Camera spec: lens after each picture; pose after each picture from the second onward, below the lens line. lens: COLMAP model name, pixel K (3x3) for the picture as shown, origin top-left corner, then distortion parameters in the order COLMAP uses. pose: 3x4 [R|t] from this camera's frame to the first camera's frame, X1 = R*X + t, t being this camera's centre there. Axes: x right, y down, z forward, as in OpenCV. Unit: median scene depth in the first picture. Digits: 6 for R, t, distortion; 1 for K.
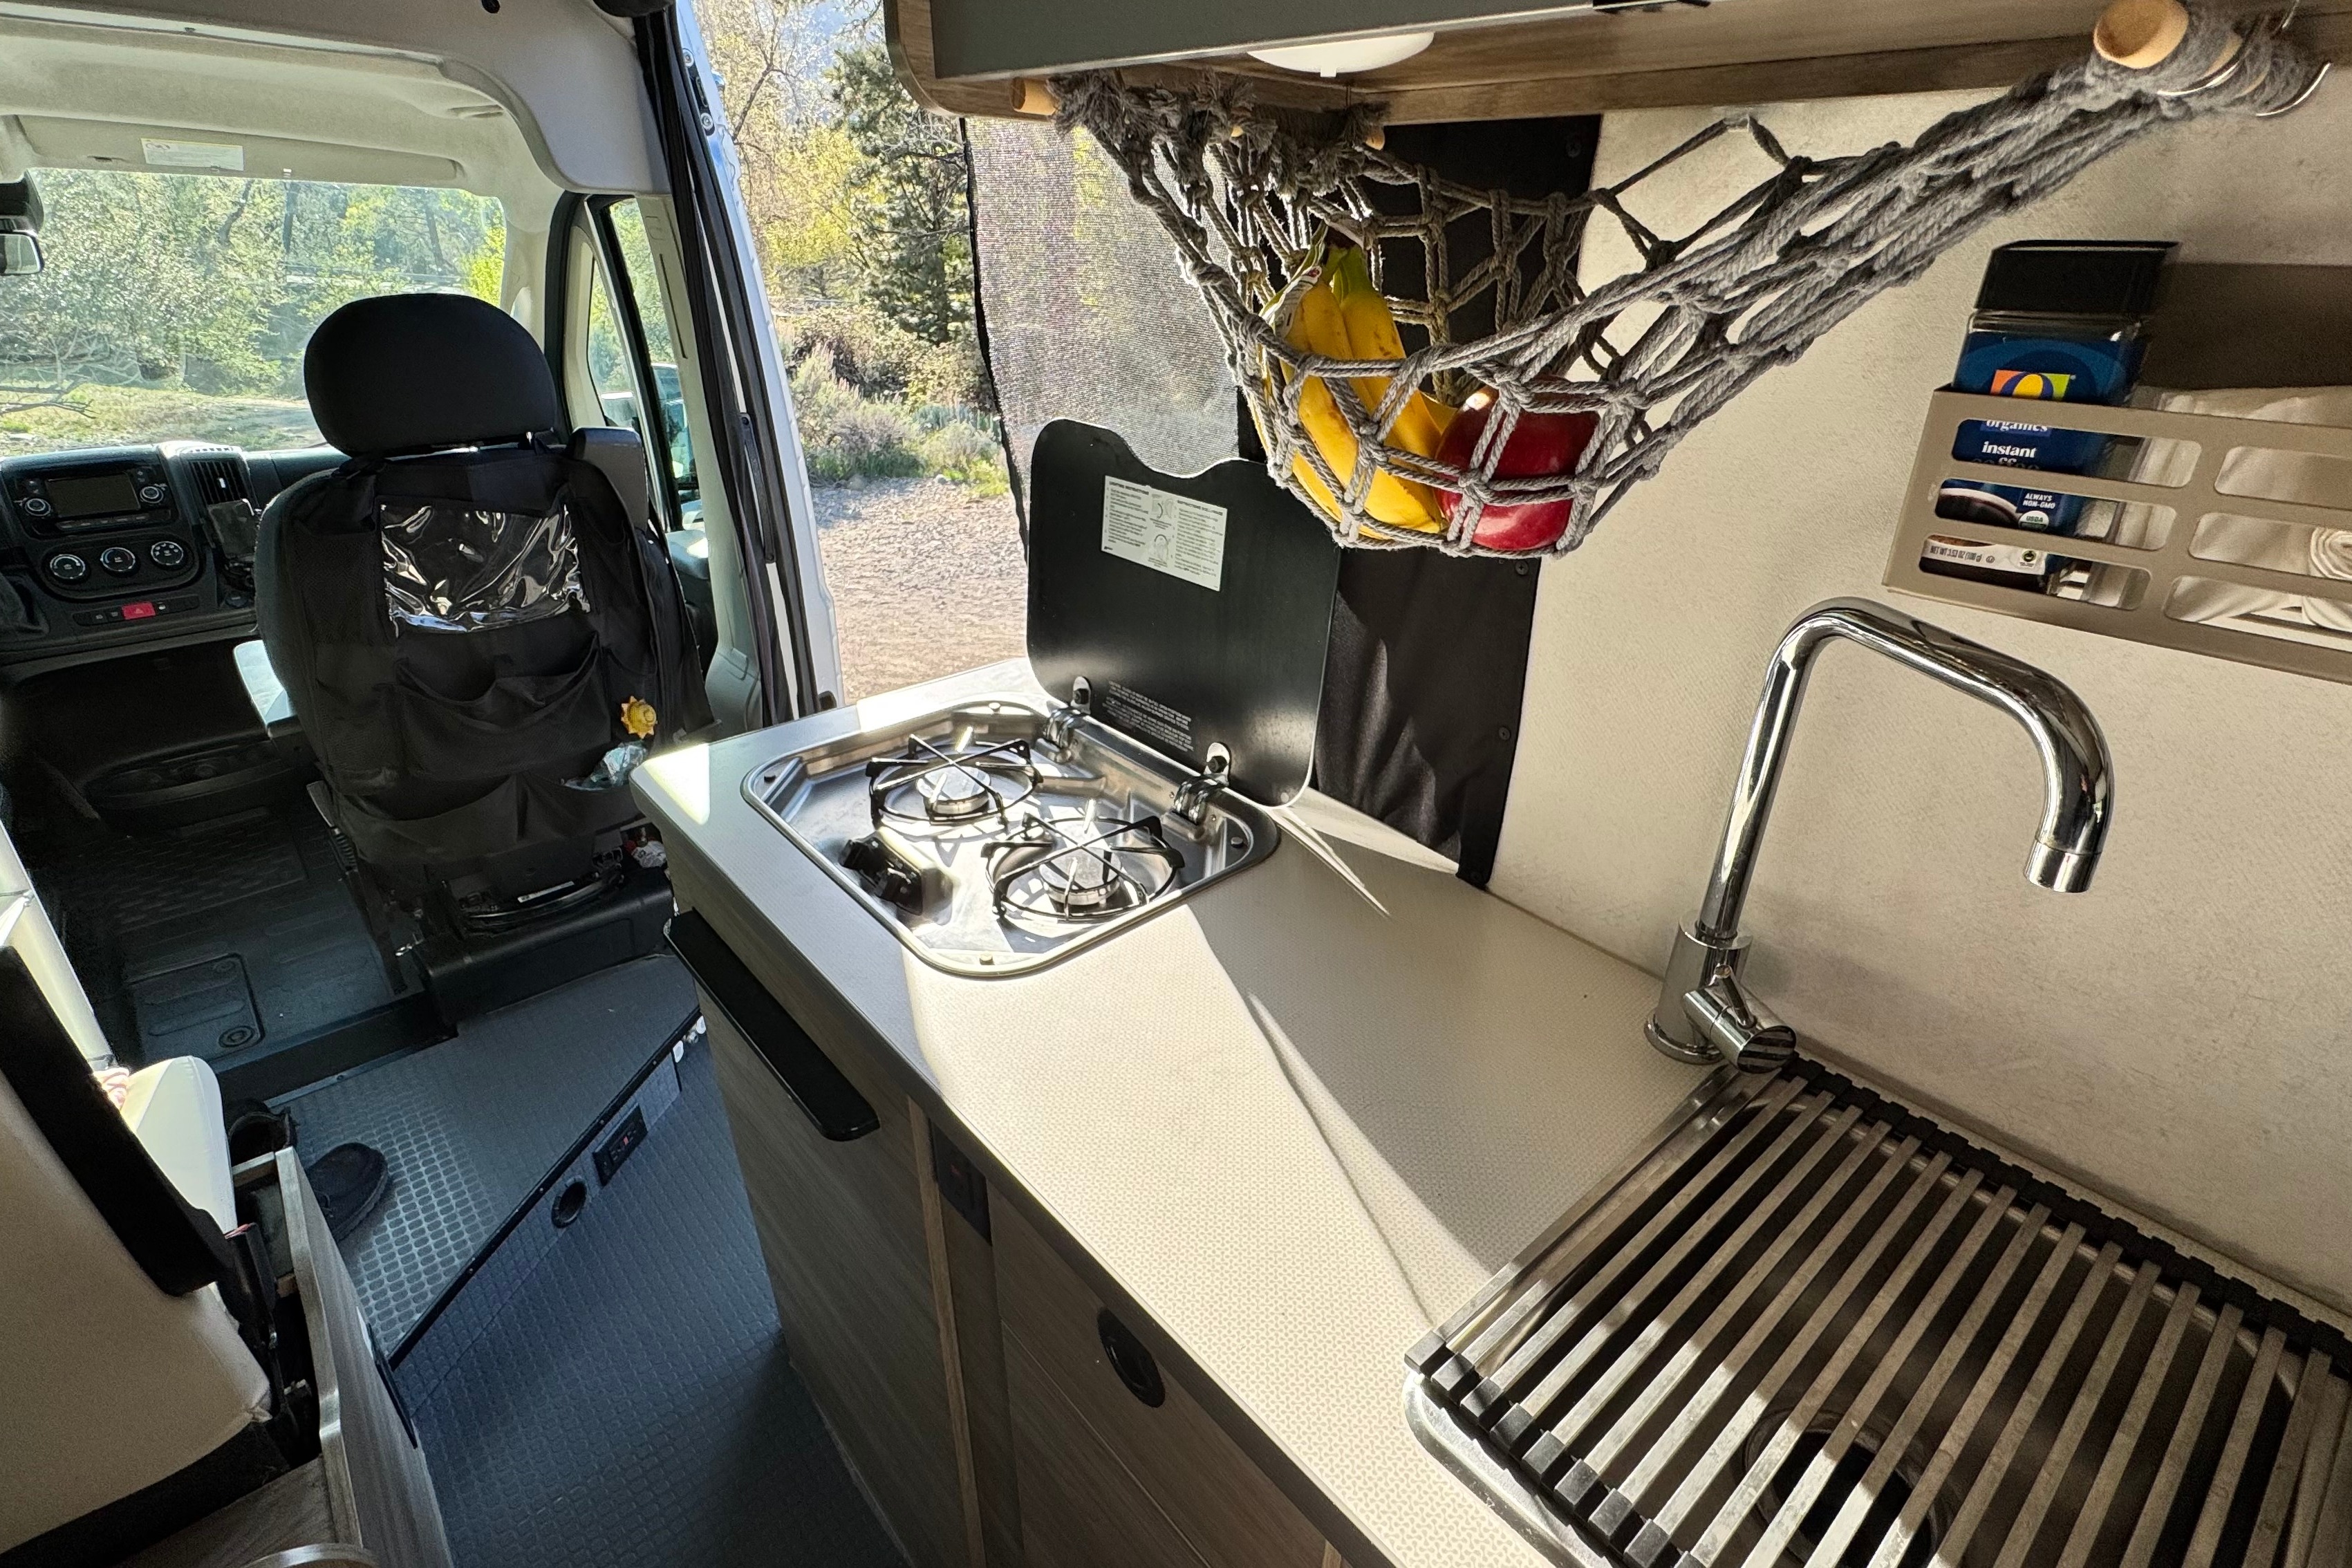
lens RADIAL K [[1125.2, 0, 1172.0], [0, 1125.2, 778.5], [0, 0, 1]] dist [0.002519, -0.001293]
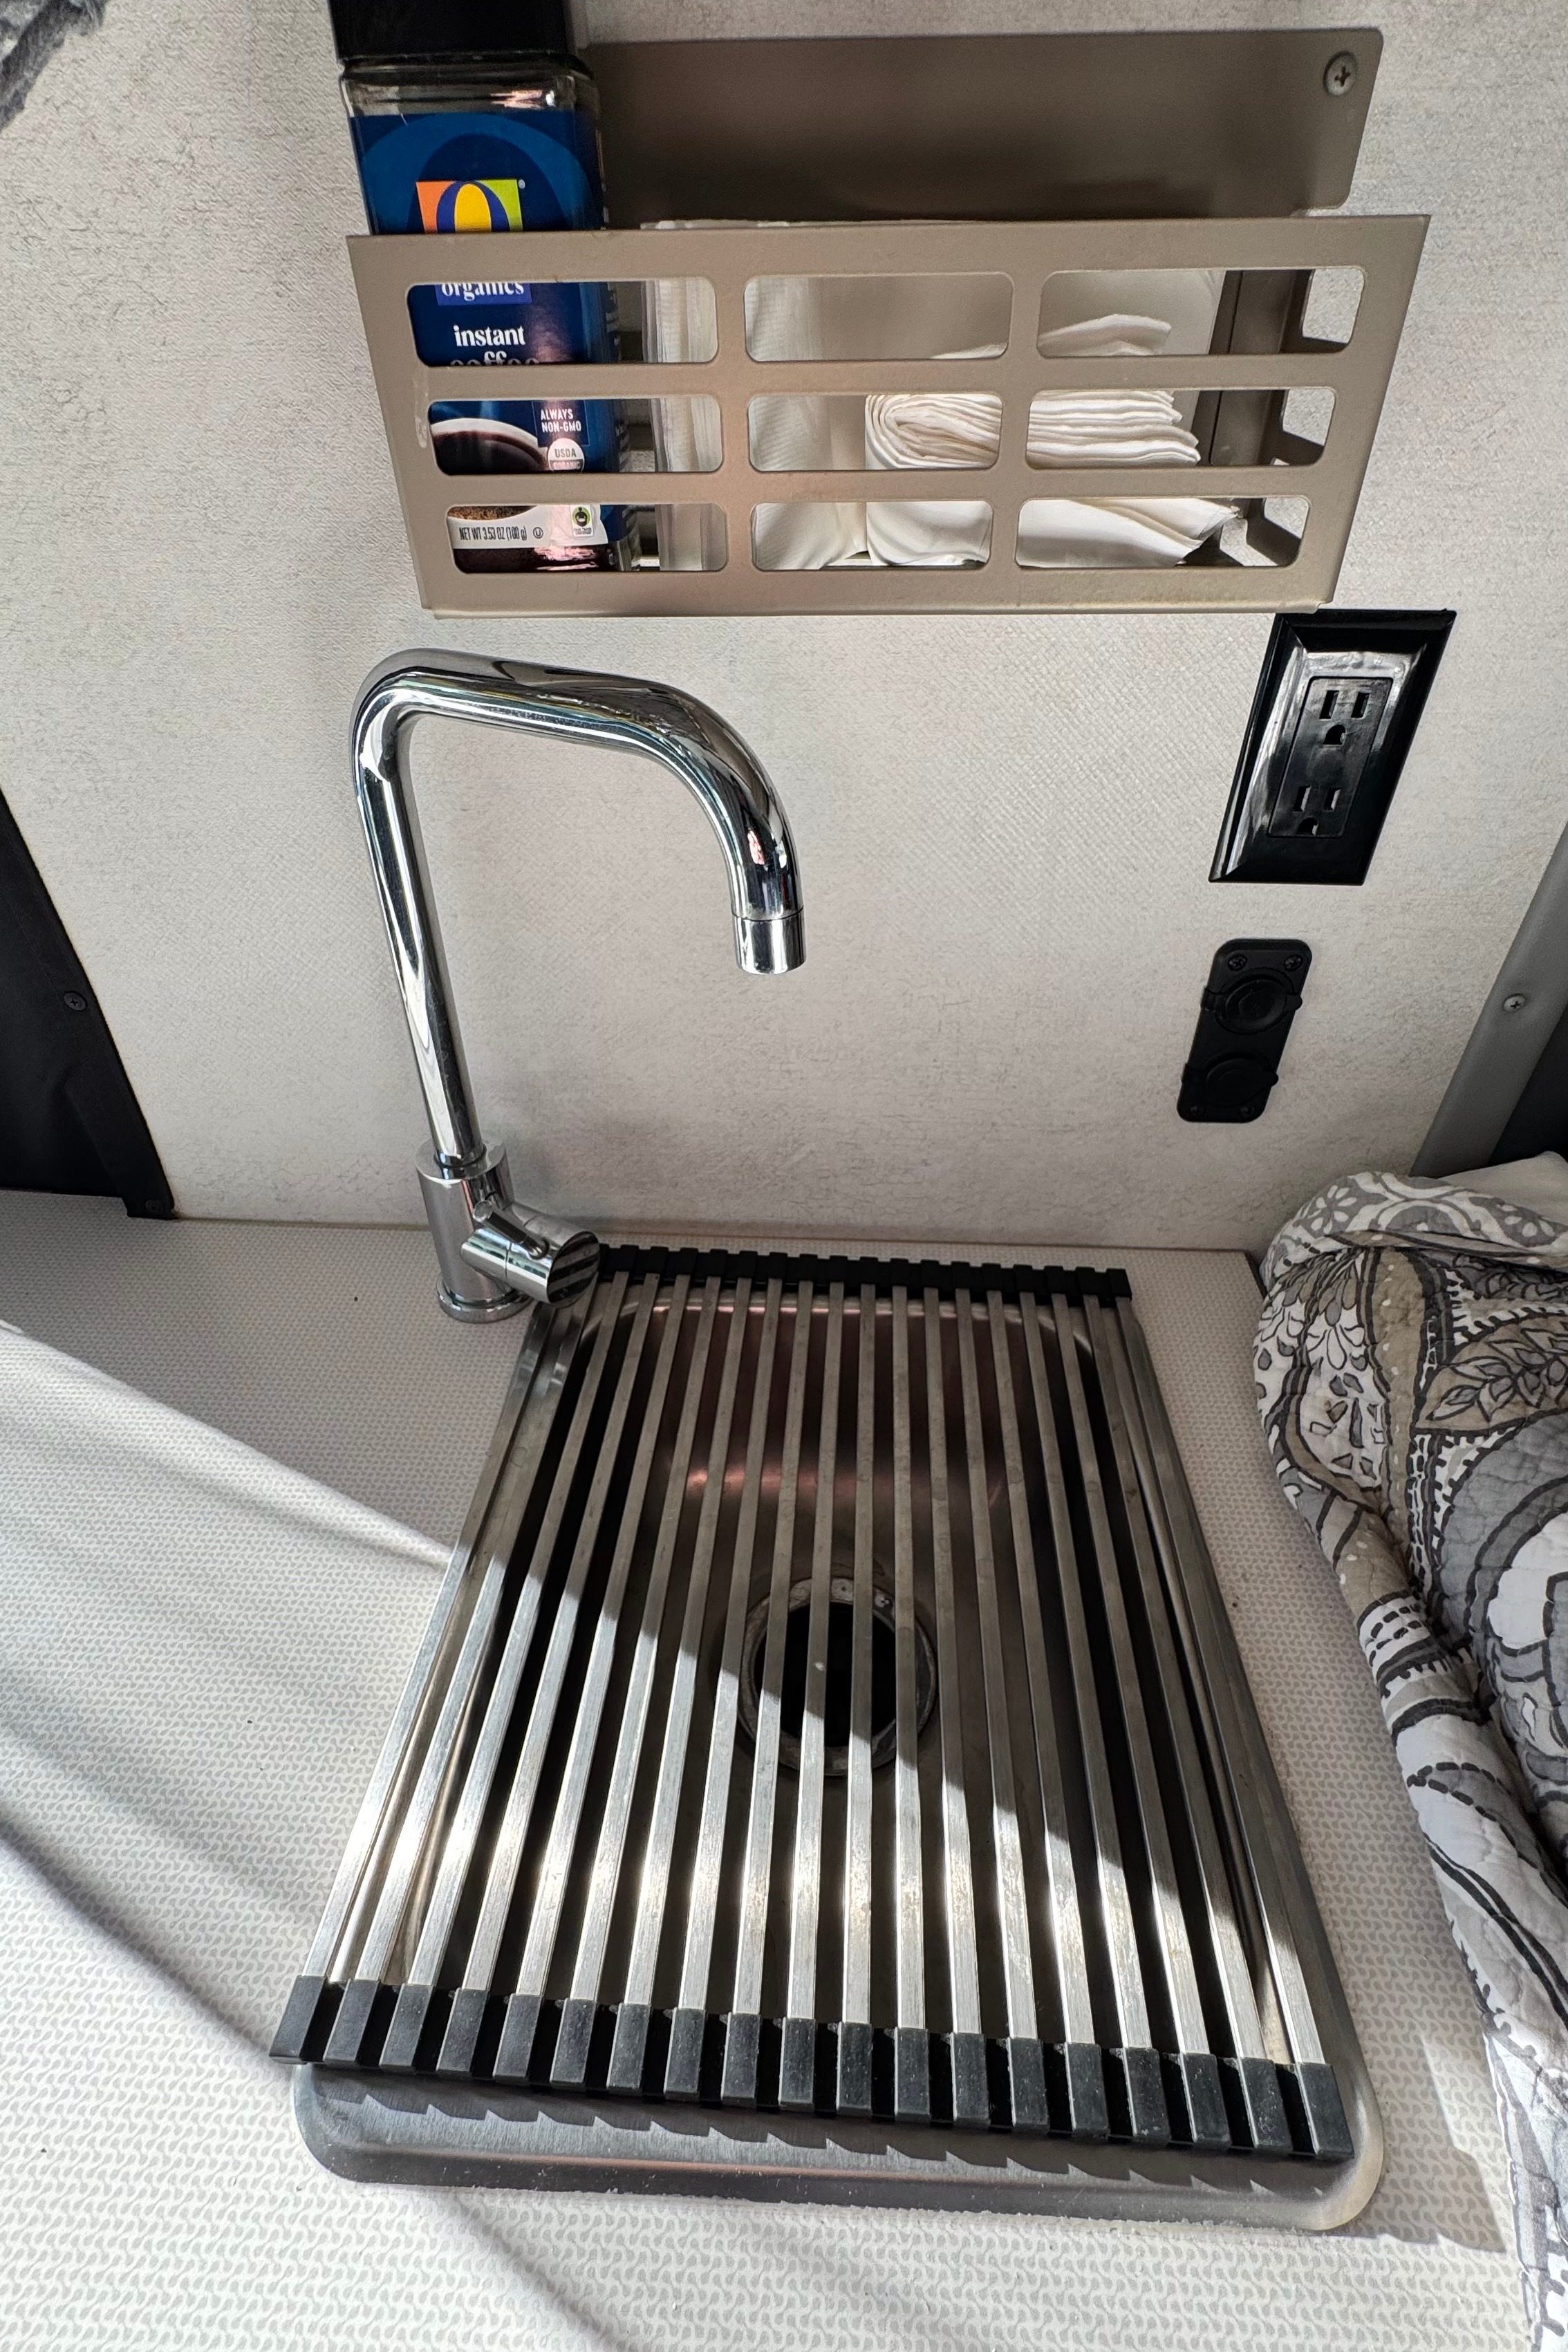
lens RADIAL K [[1125.2, 0, 791.3], [0, 1125.2, 1182.8], [0, 0, 1]] dist [0.002519, -0.001293]
pose [[0.695481, -0.439179, 0.568707, 0.275574], [0.332981, 0.898345, 0.286531, 0.010476], [-0.636733, -0.009909, 0.771021, 0.376600]]
